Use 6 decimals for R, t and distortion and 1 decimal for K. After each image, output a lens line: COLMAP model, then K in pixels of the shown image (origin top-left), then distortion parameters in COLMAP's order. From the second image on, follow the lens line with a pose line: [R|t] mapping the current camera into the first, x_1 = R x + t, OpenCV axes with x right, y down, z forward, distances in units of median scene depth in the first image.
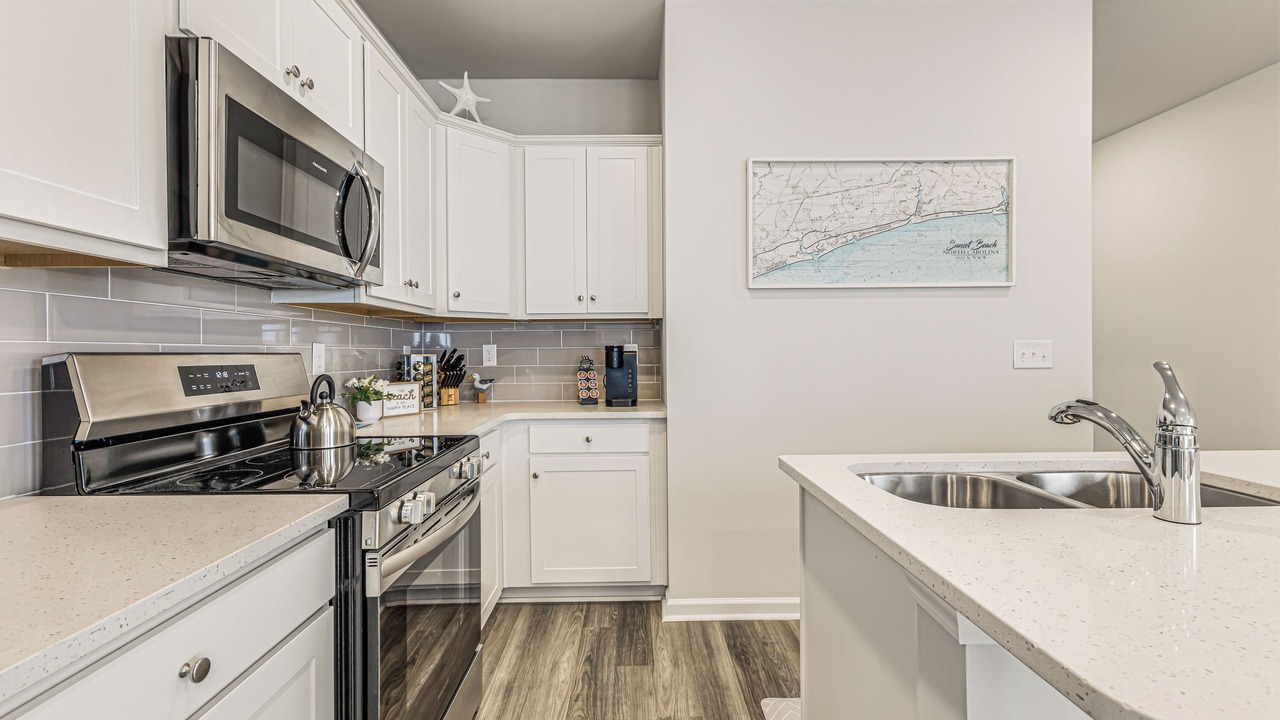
lens RADIAL K [[552.6, 0, 640.0], [0, 552.6, 360.0], [0, 0, 1]] dist [0.011804, -0.001003]
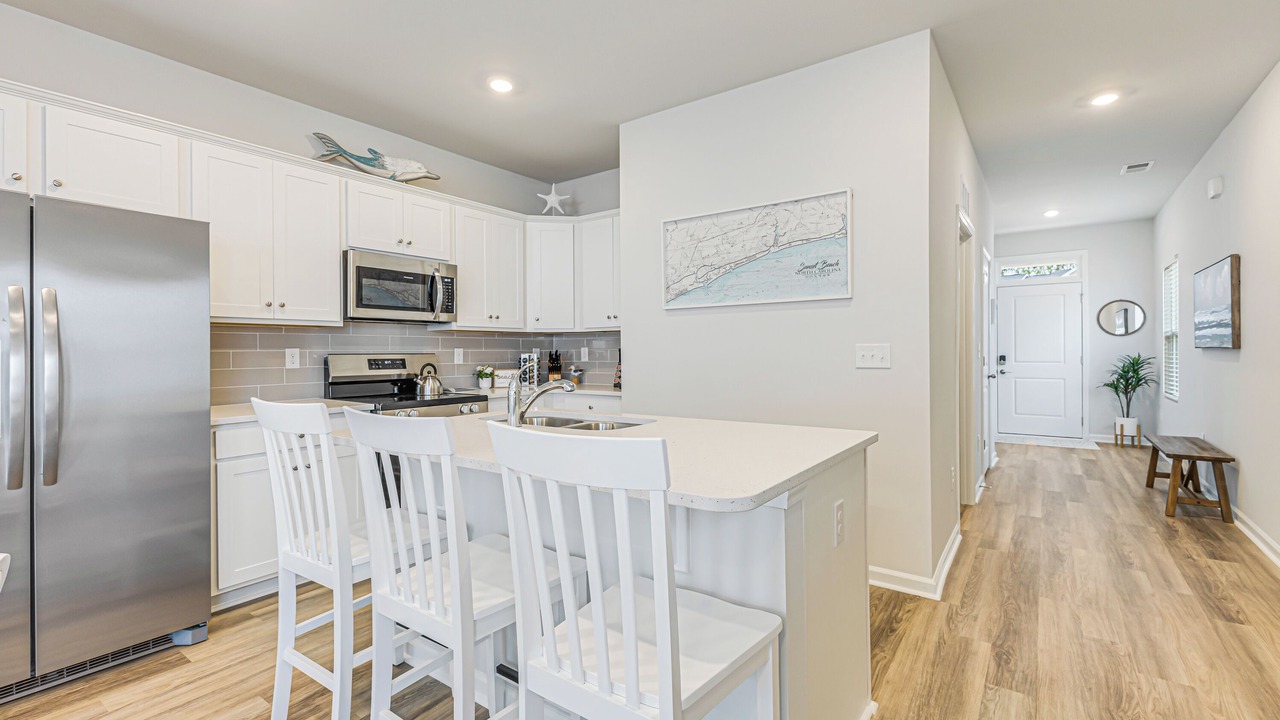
lens RADIAL K [[561.8, 0, 640.0], [0, 561.8, 360.0], [0, 0, 1]] dist [0.000279, -0.000172]
pose [[0.798811, 0.010549, -0.601489, 1.030932], [-0.007355, 0.999943, 0.007769, -0.007521], [0.601536, -0.001782, 0.798843, -0.216128]]
